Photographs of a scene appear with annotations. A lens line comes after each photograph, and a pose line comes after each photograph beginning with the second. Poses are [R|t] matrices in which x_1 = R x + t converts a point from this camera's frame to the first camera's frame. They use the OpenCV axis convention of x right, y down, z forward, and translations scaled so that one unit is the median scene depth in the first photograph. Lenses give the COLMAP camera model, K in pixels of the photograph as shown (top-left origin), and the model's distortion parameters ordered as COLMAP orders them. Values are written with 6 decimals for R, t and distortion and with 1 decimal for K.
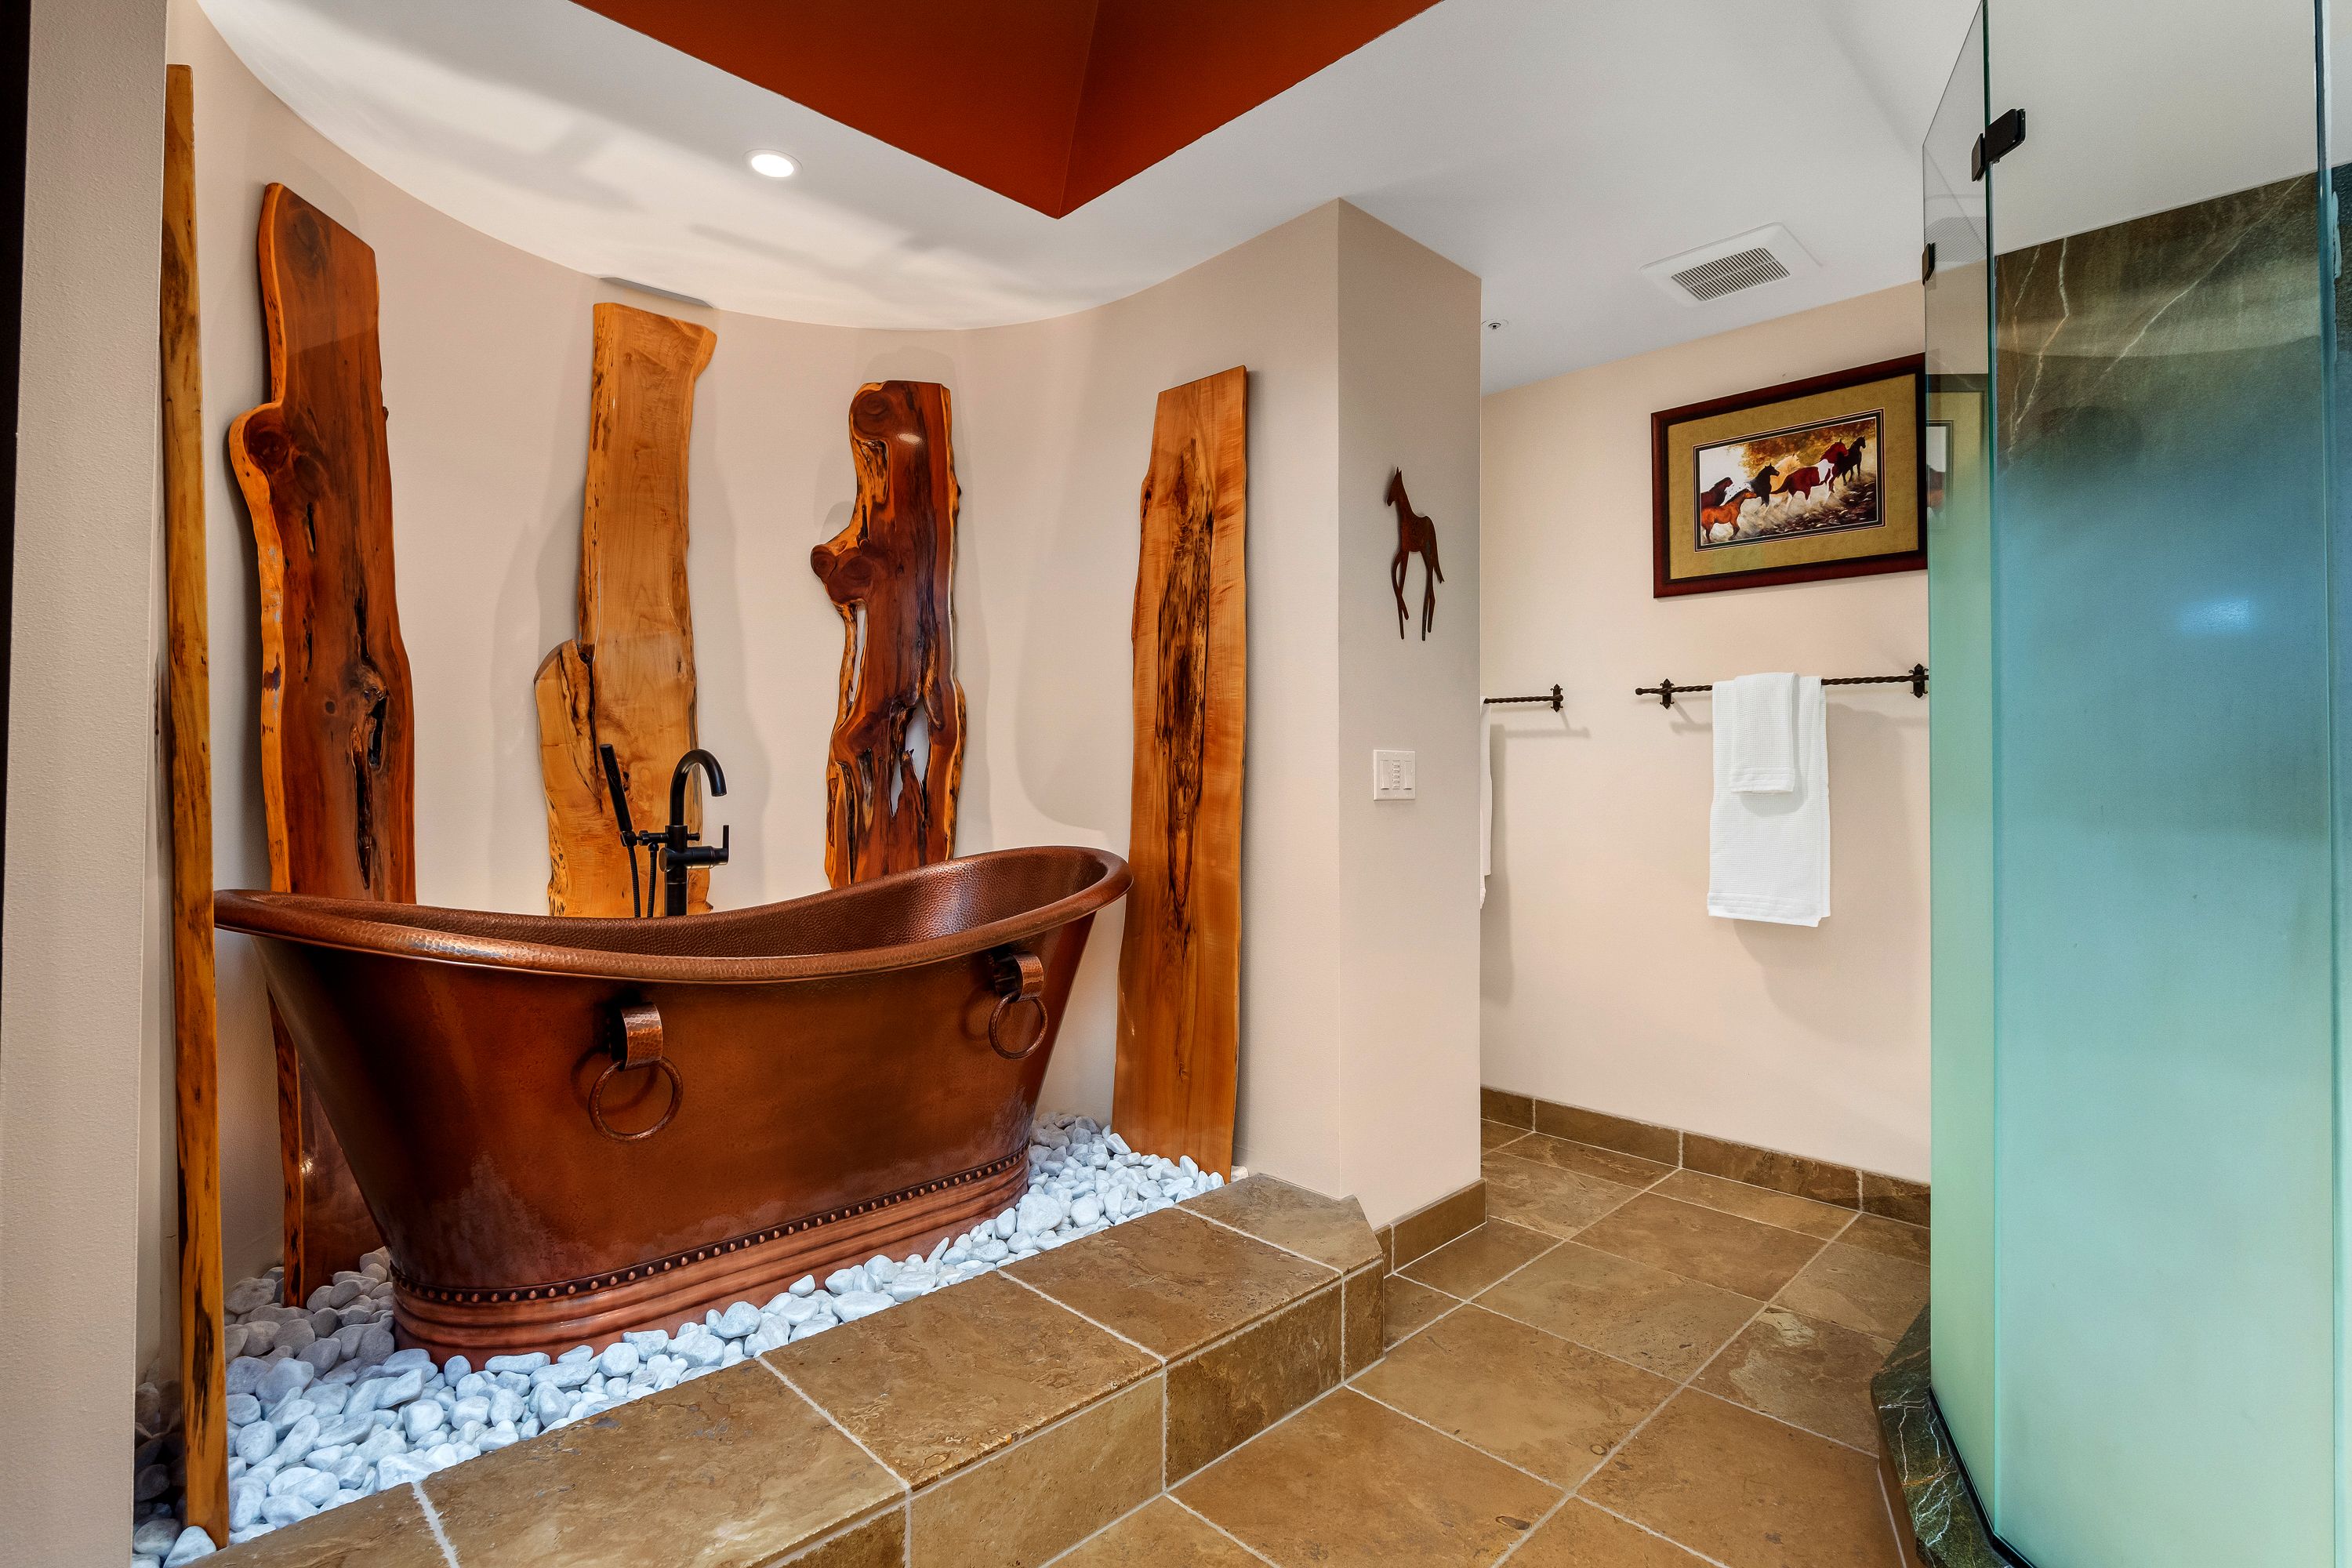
lens RADIAL K [[1103.1, 0, 1171.6], [0, 1103.1, 757.8], [0, 0, 1]] dist [-0.028156, -0.000330]
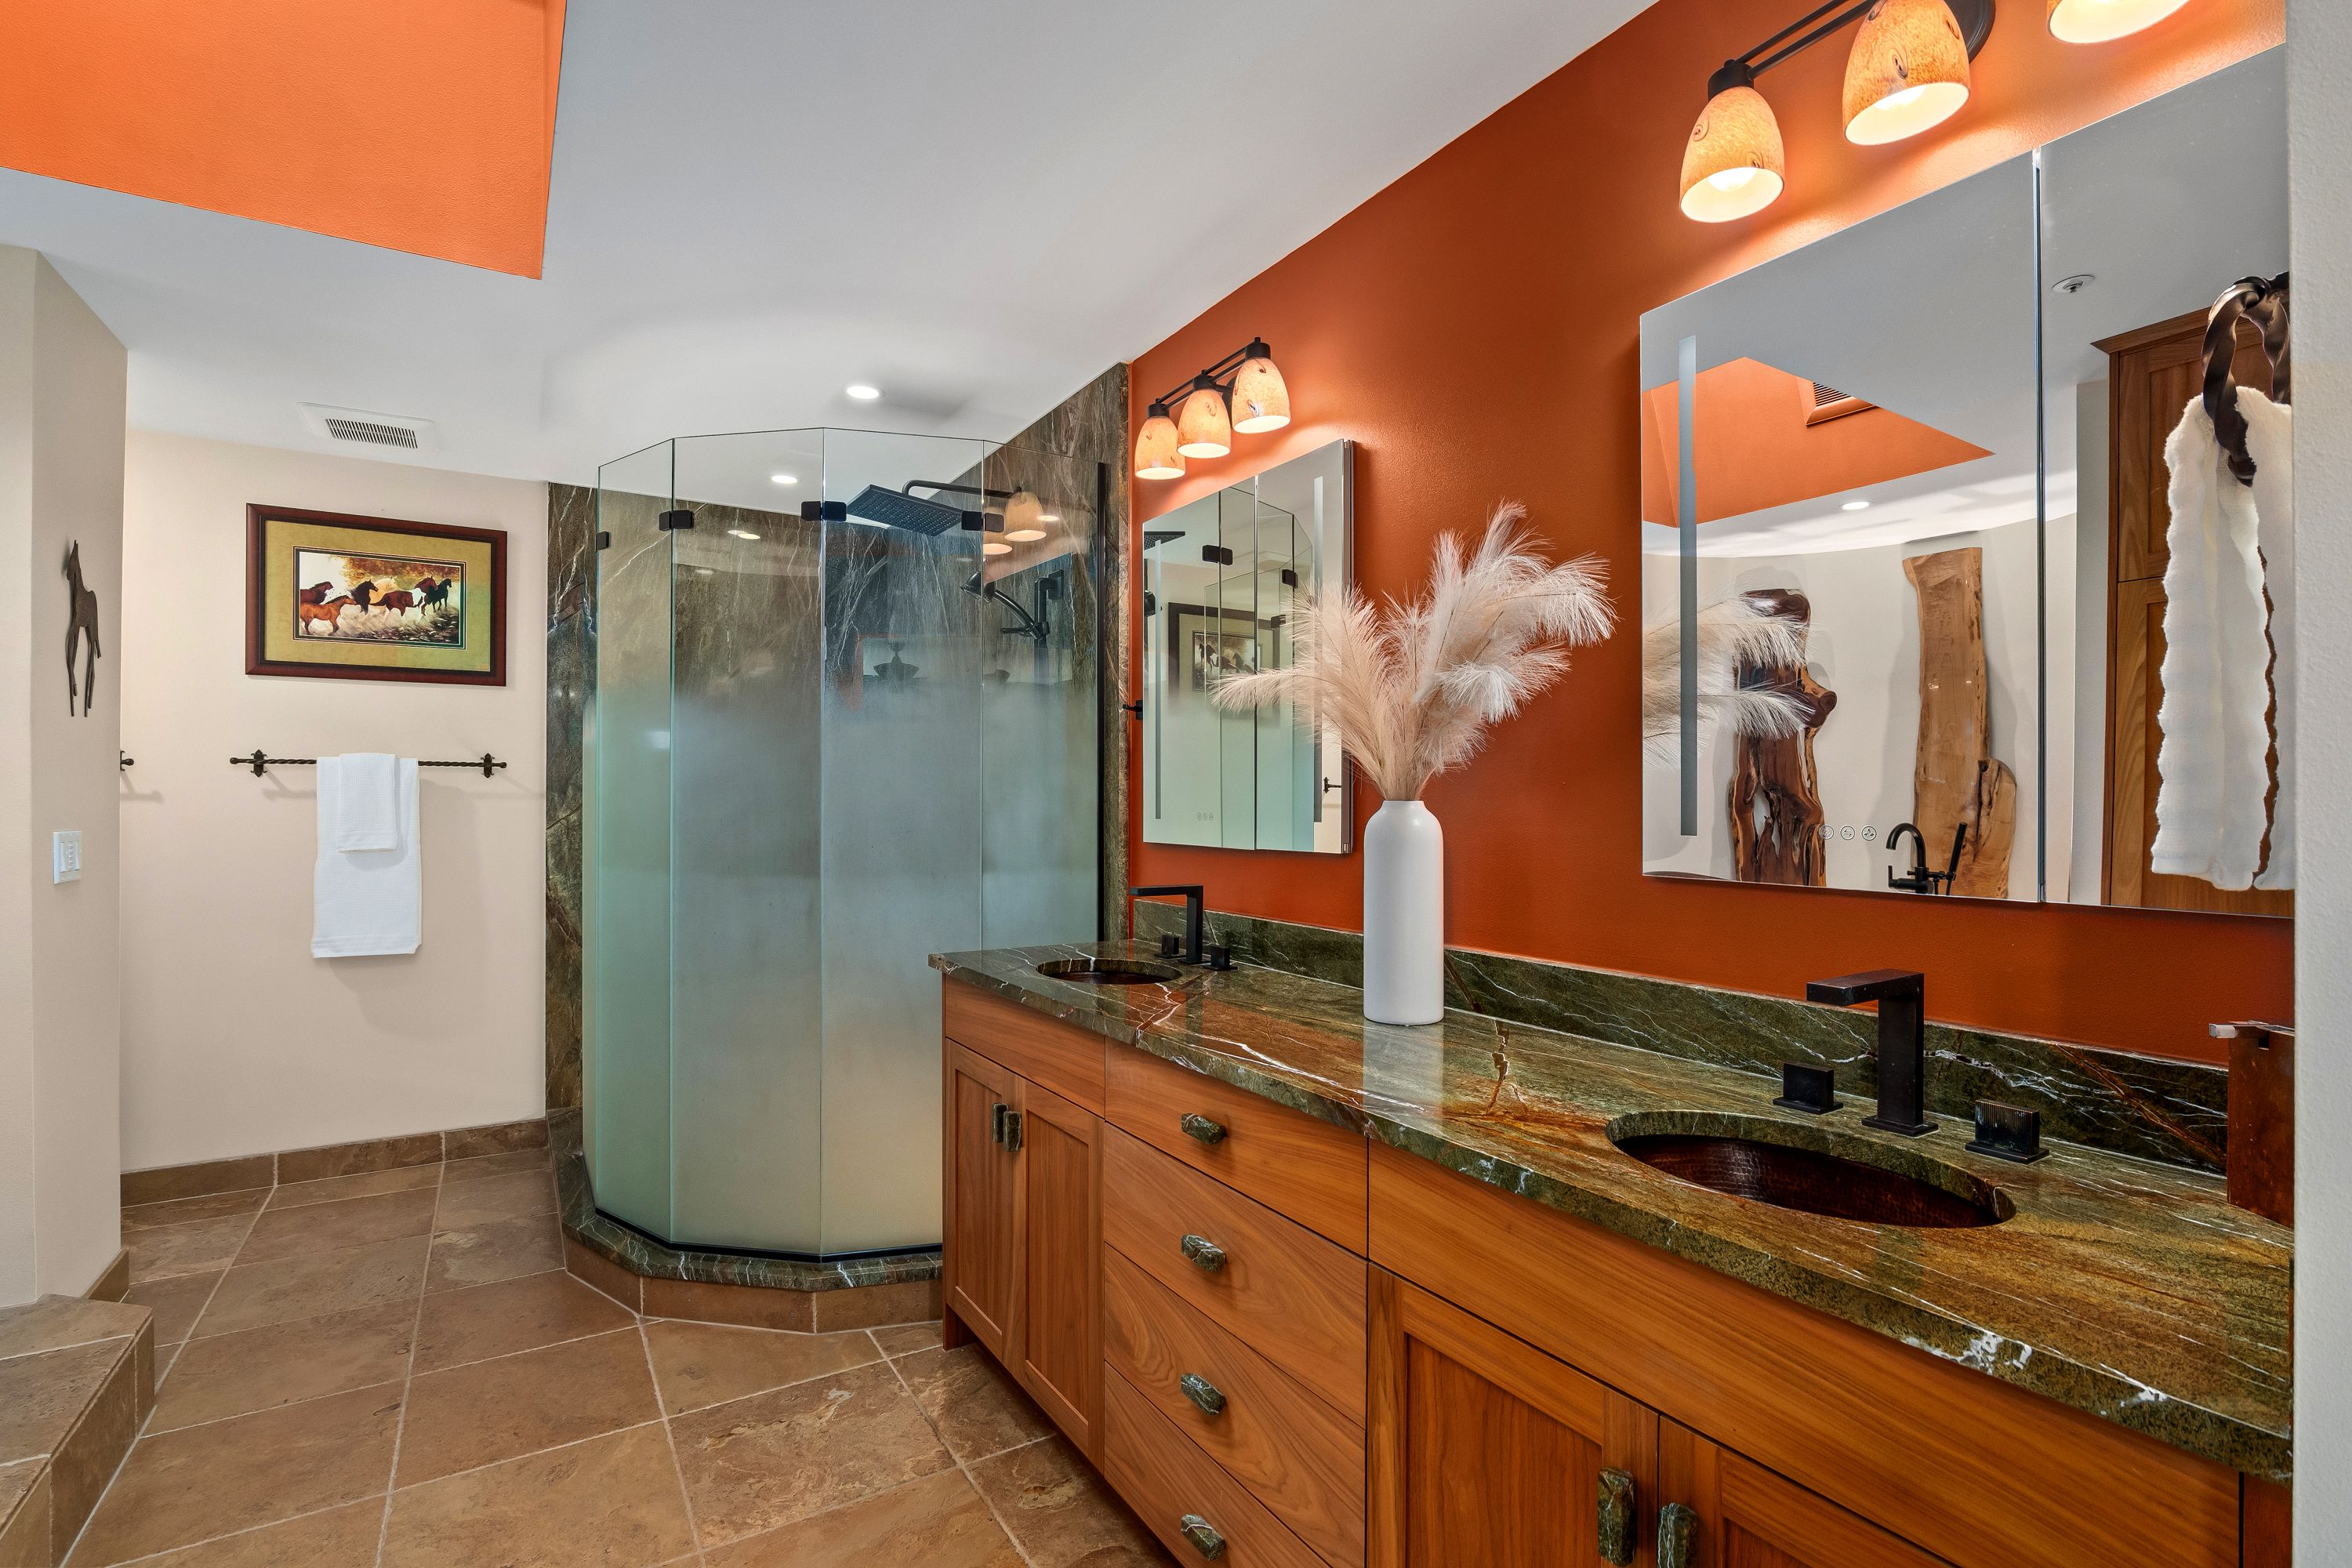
lens RADIAL K [[1092.8, 0, 1176.9], [0, 1092.8, 791.3], [0, 0, 1]] dist [-0.002825, -0.000321]
pose [[0.202209, 0.000492, 0.979342, -0.471587], [-0.020441, 0.999784, 0.003718, -0.057528], [-0.979129, -0.020771, 0.202175, -0.136045]]
